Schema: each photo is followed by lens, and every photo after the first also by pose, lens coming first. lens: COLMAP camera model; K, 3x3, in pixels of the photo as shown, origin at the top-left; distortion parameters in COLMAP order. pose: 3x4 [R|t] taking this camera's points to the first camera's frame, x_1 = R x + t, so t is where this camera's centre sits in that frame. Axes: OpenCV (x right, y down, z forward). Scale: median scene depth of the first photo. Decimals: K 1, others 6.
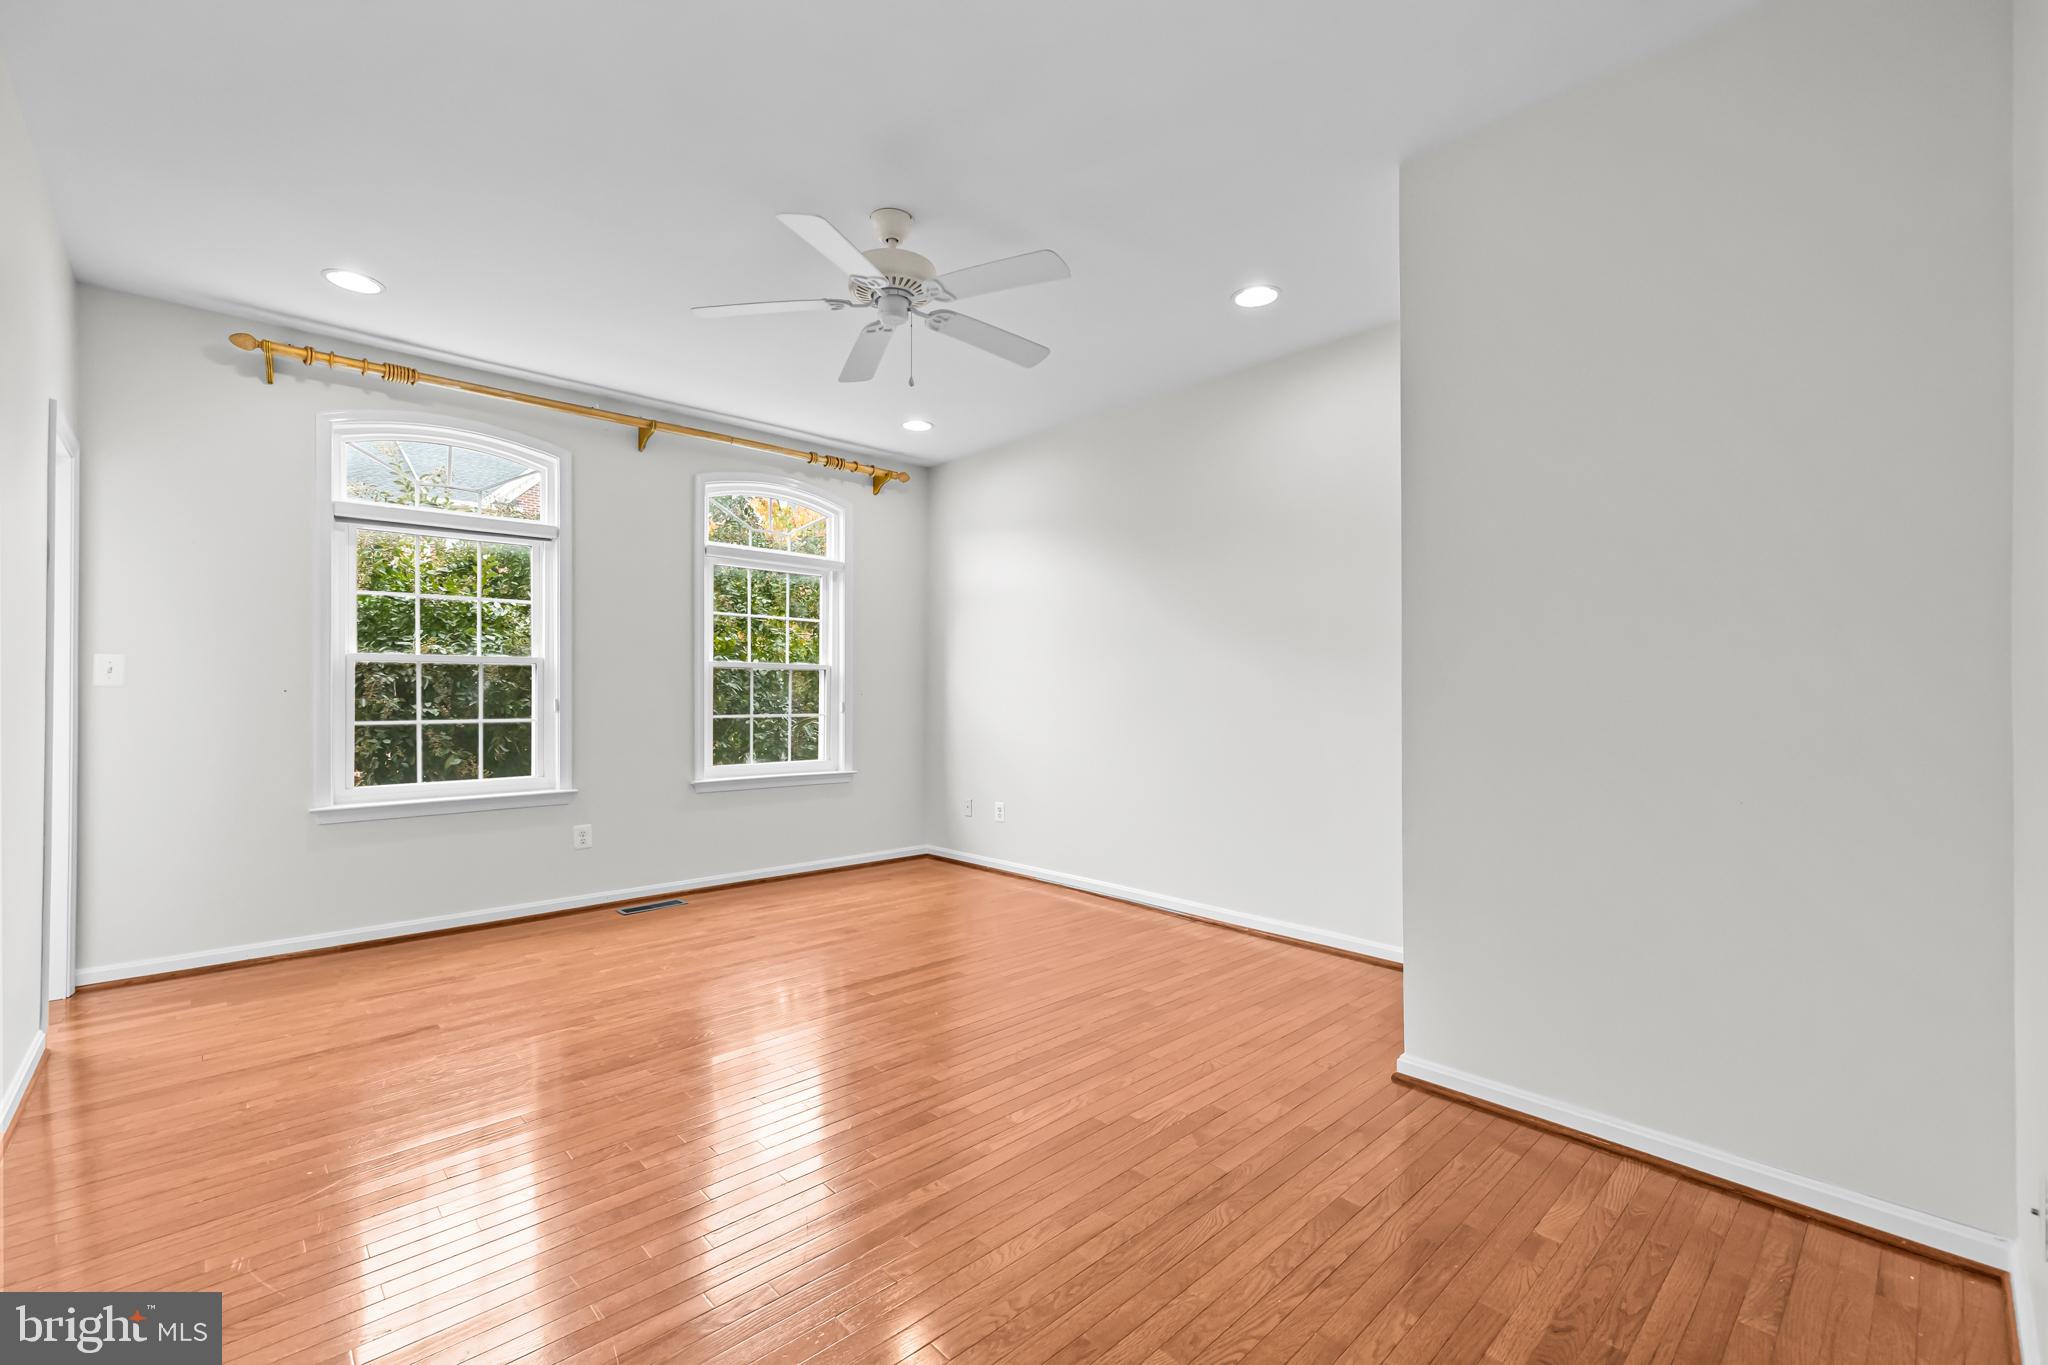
lens RADIAL K [[876.8, 0, 1028.6], [0, 876.8, 682.2], [0, 0, 1]] dist [-0.002849, -0.000193]
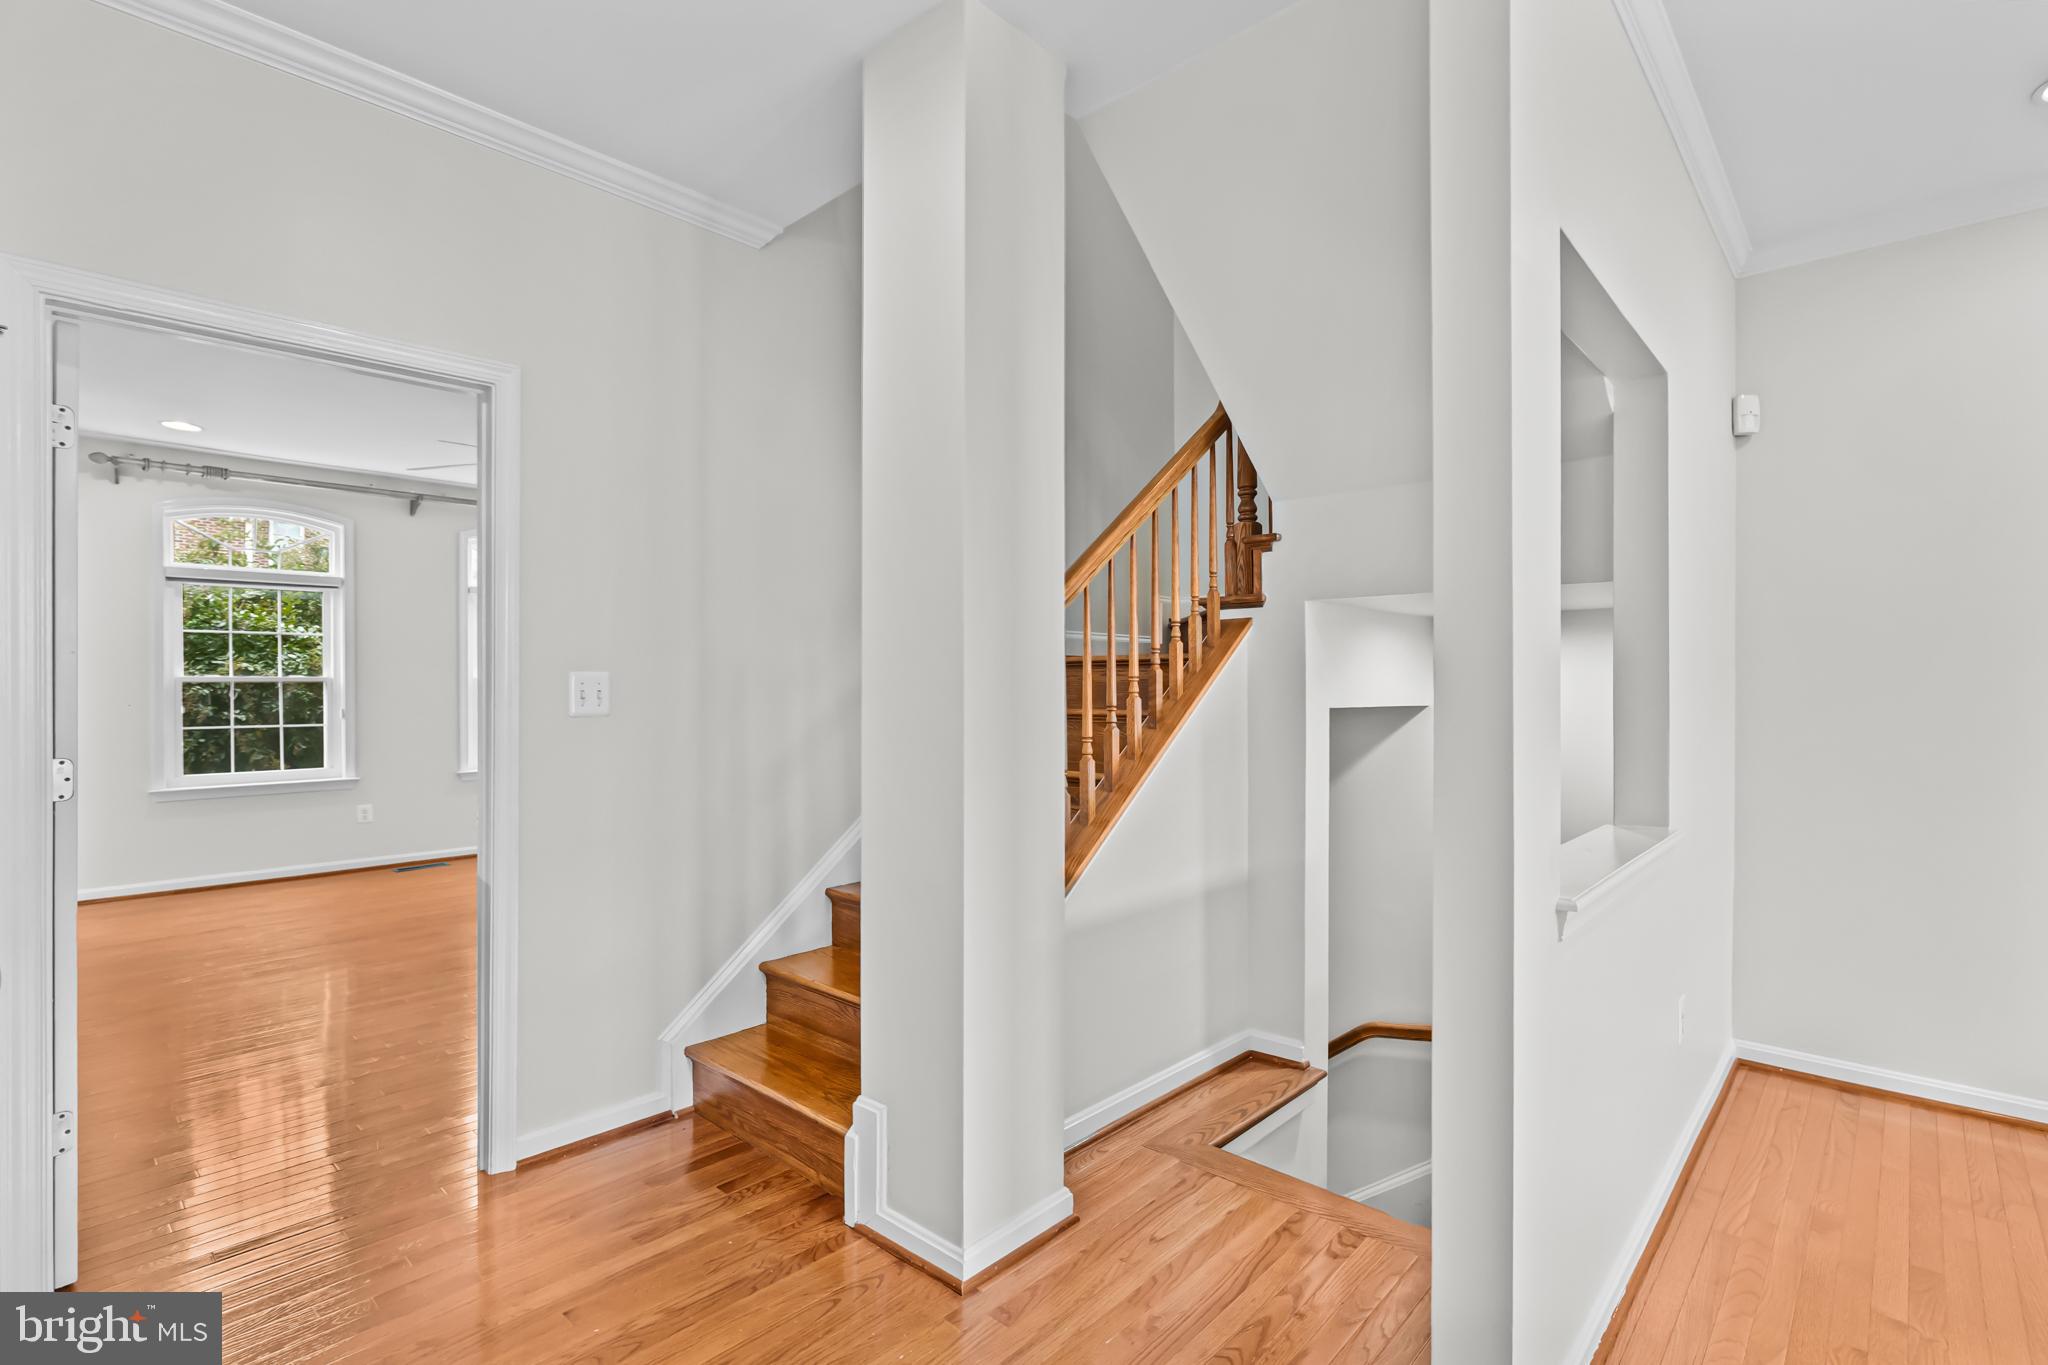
lens RADIAL K [[982.3, 0, 1024.0], [0, 982.3, 678.8], [0, 0, 1]] dist [-0.001342, -0.000761]
pose [[0.997393, 0.003791, 0.072068, 0.367644], [-0.004533, 0.999938, 0.010133, -0.044600], [-0.072025, -0.010433, 0.997348, -0.530600]]
